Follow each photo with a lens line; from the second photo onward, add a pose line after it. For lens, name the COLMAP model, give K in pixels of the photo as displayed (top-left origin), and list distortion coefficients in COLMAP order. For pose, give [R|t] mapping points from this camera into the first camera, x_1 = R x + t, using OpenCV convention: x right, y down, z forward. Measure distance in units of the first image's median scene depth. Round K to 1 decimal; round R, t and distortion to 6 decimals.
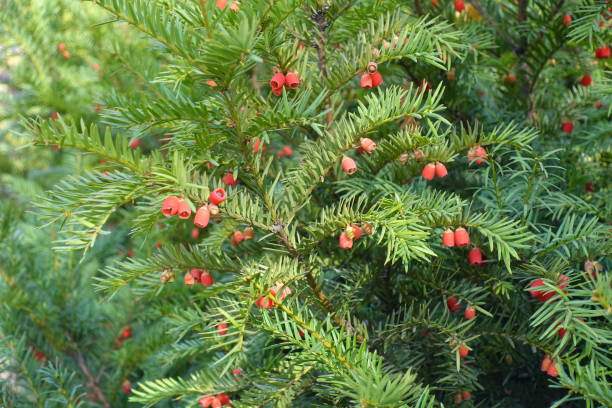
lens RADIAL K [[1108.2, 0, 306.0], [0, 1108.2, 204.0], [0, 0, 1]] dist [-0.052655, -0.297688]
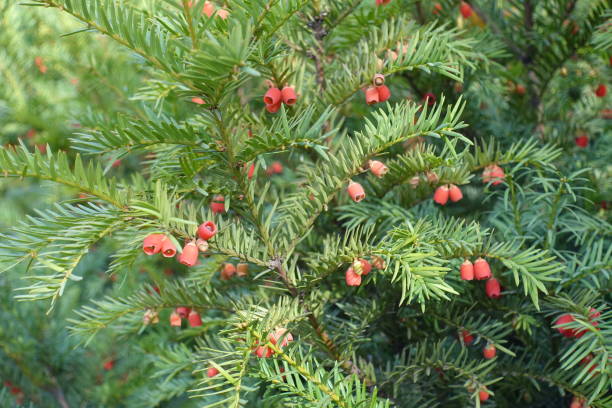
lens RADIAL K [[1081.9, 0, 306.0], [0, 1081.9, 204.0], [0, 0, 1]] dist [-0.061530, -0.156502]
pose [[0.999765, -0.013843, 0.016674, -0.013772], [0.013966, 0.999876, -0.007255, -0.017480], [-0.016572, 0.007486, 0.999835, 0.128587]]
